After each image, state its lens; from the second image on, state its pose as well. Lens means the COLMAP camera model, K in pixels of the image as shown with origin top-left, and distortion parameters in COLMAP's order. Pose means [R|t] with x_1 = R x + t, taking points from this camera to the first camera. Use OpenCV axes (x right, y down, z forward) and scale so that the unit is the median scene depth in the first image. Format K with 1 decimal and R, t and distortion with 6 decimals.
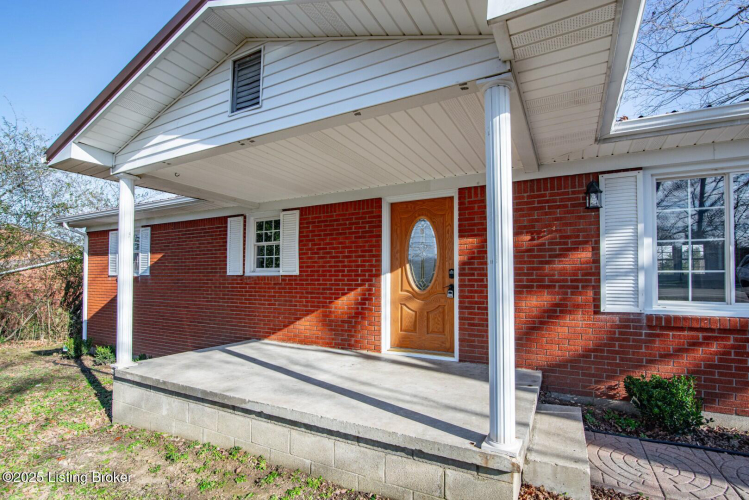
lens RADIAL K [[365.1, 0, 373.5], [0, 365.1, 275.8], [0, 0, 1]] dist [-0.002027, -0.000349]
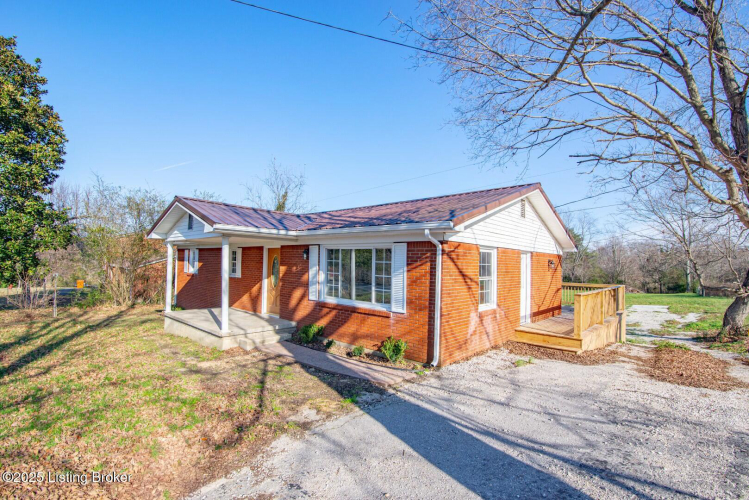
lens RADIAL K [[384.3, 0, 374.5], [0, 384.3, 250.0], [0, 0, 1]] dist [-0.002579, -0.000606]
pose [[0.954001, 0.009658, -0.299647, 1.453558], [-0.014615, 0.999791, -0.014307, -0.167304], [0.299446, 0.018029, 0.953943, -1.136512]]
